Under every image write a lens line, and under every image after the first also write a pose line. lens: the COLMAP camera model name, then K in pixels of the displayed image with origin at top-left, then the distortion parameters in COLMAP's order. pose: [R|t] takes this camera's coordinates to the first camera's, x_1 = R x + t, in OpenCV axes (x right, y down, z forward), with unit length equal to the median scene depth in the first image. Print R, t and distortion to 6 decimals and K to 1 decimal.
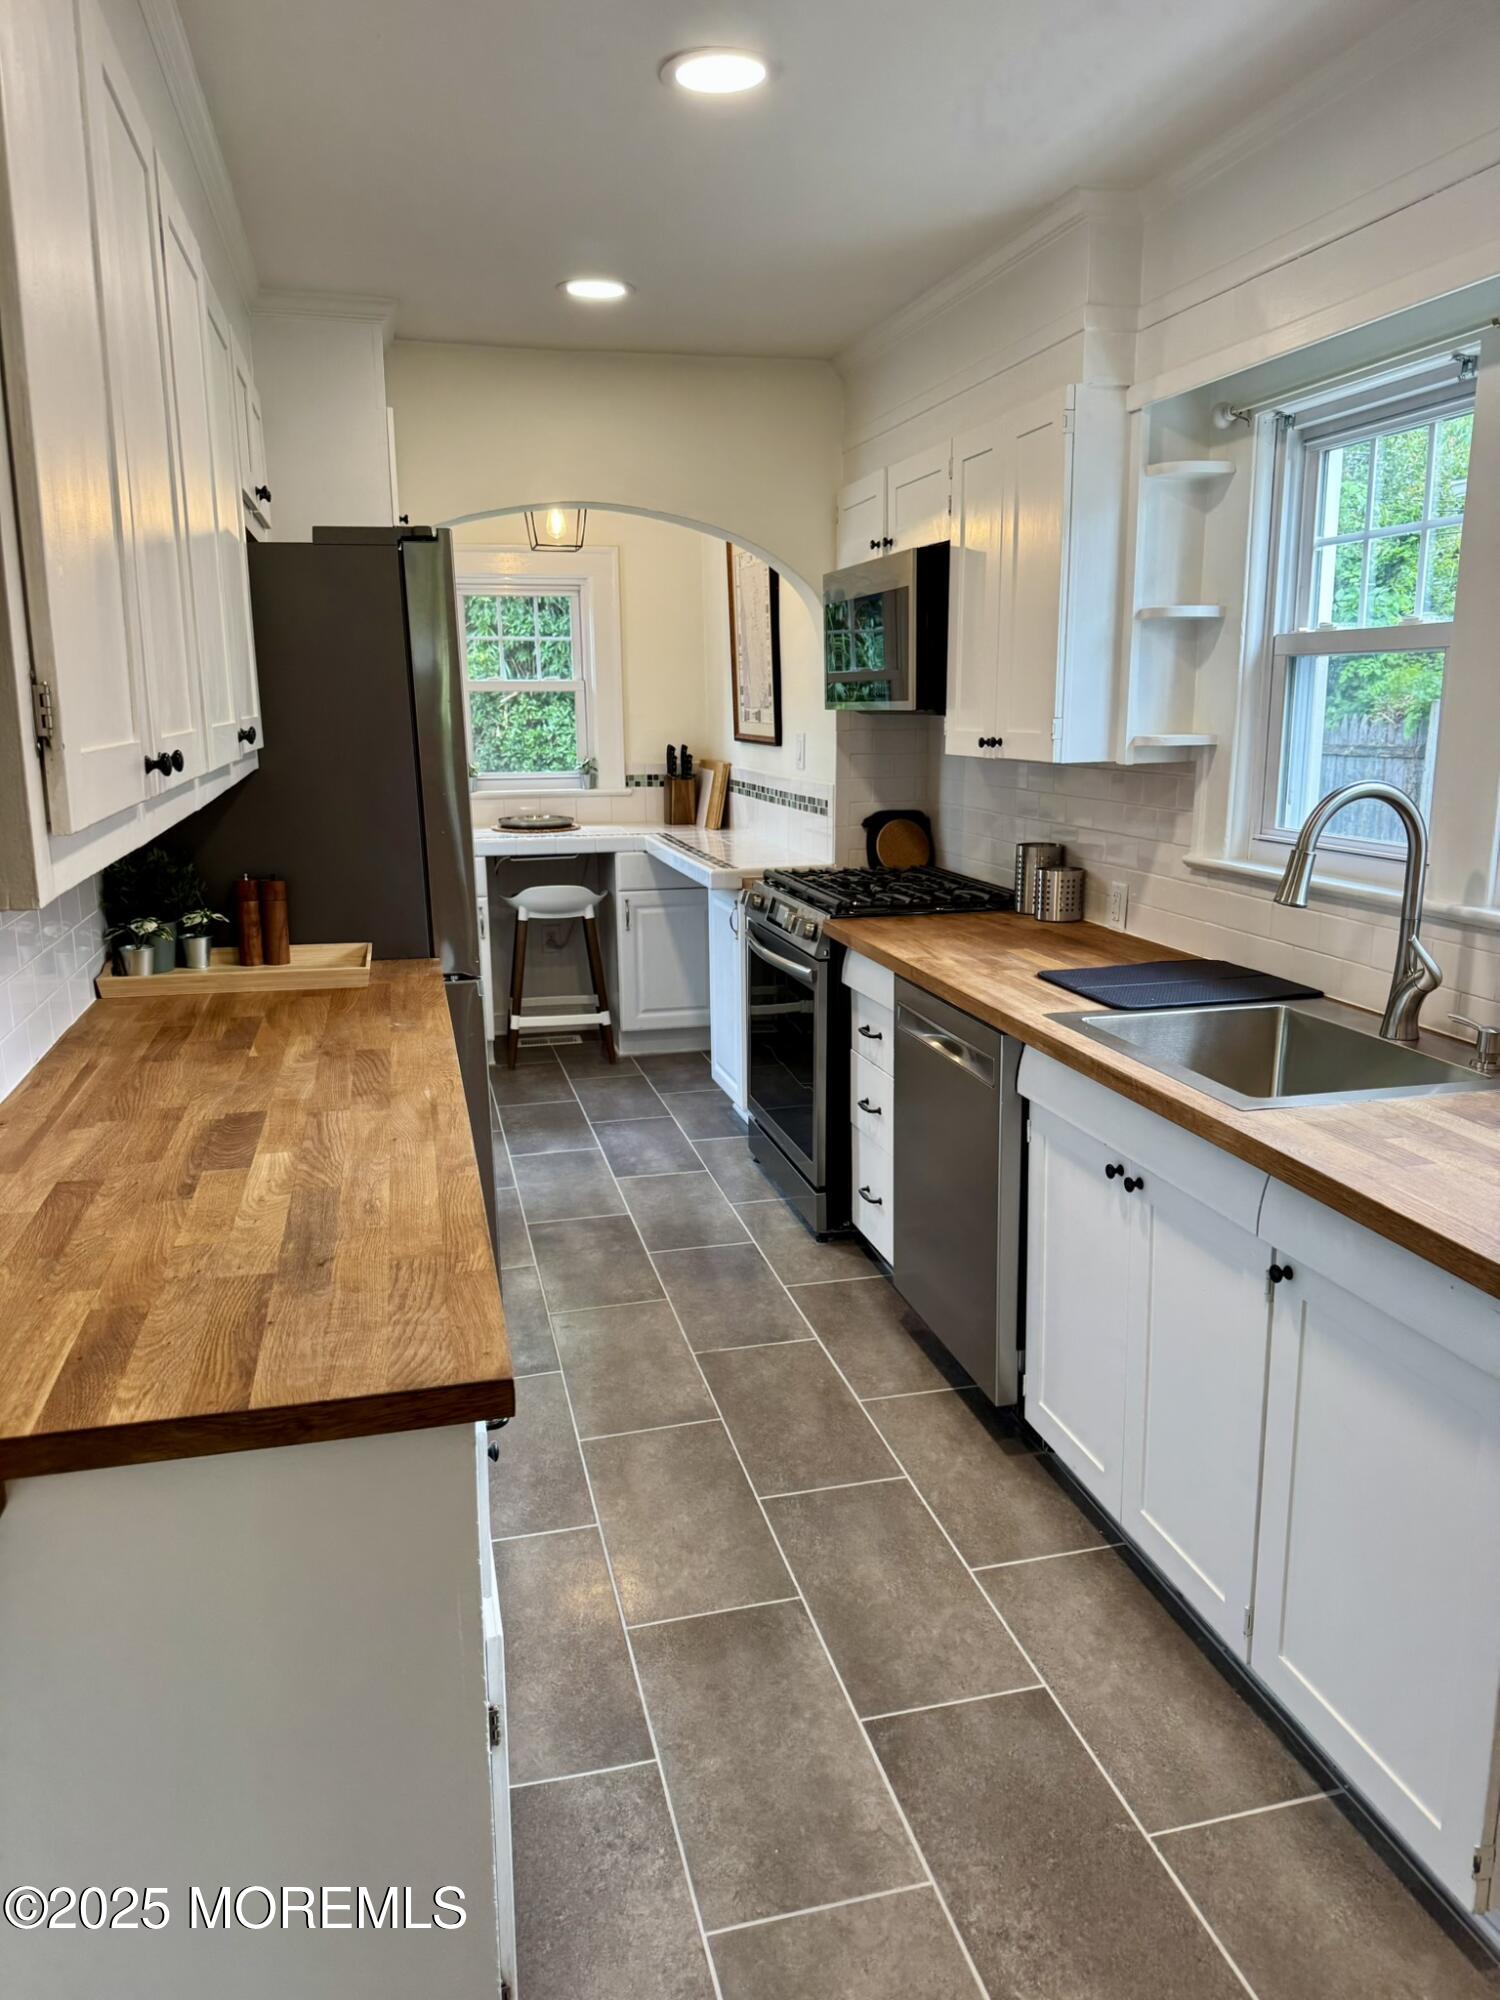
lens RADIAL K [[1439.7, 0, 750.0], [0, 1439.7, 1000.0], [0, 0, 1]] dist [0.109510, -0.220220]
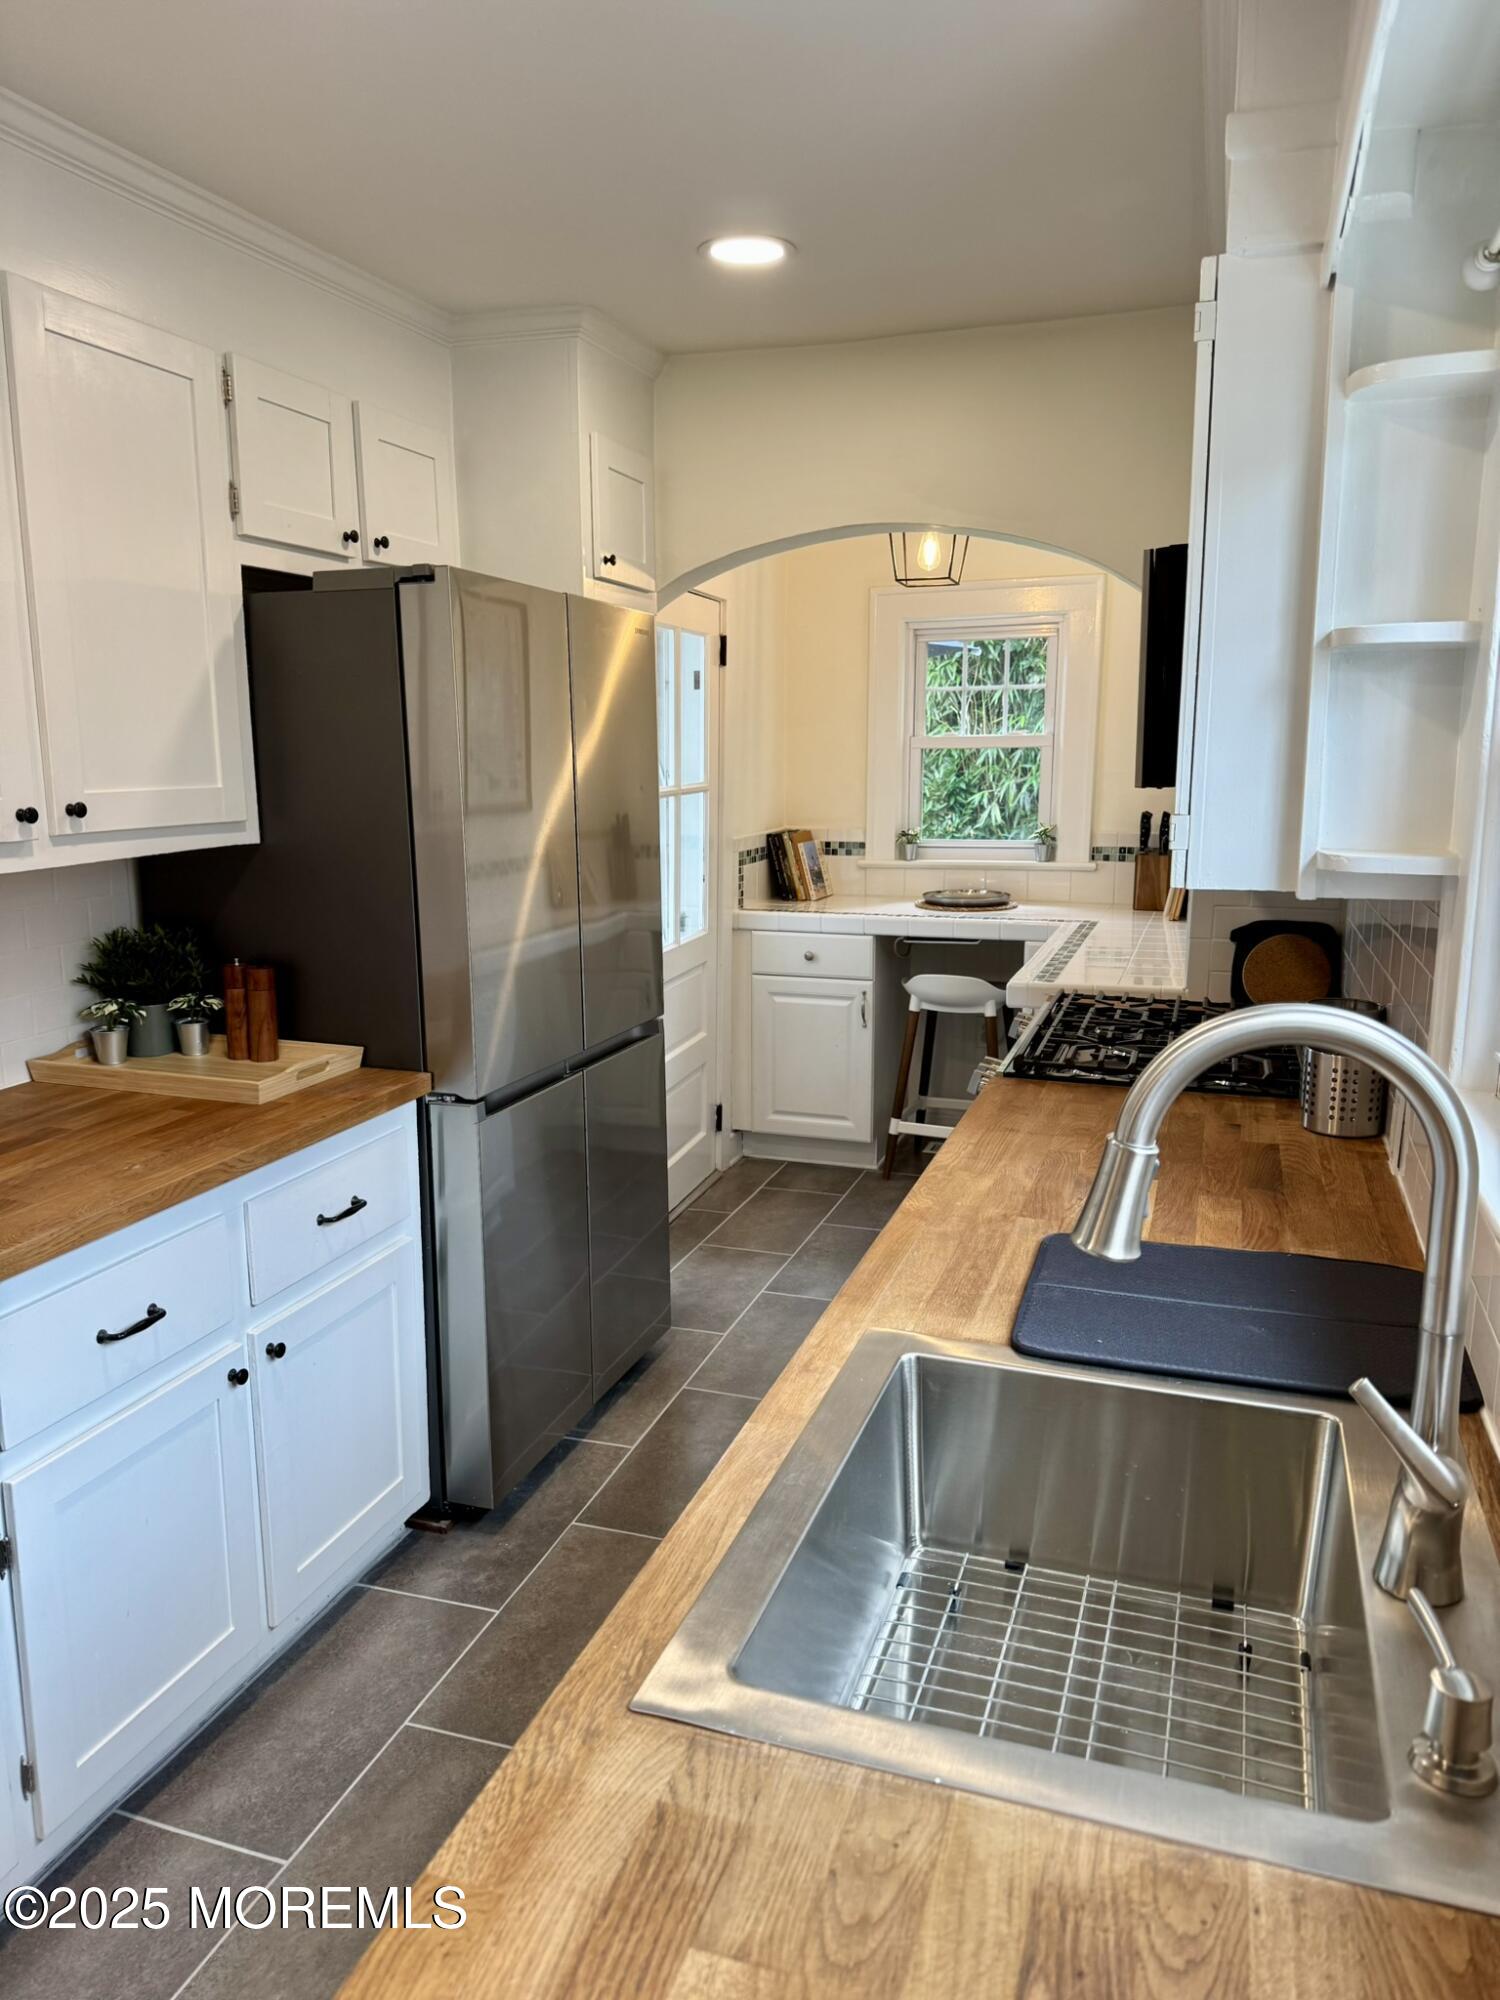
lens RADIAL K [[1422.9, 0, 750.0], [0, 1422.9, 1000.0], [0, 0, 1]] dist [0.039019, -0.002052]
pose [[0.835079, 0.103352, -0.540335, 0.251795], [-0.116751, 0.993116, 0.009519, -0.066447], [0.537599, 0.055136, 0.841396, 0.262583]]
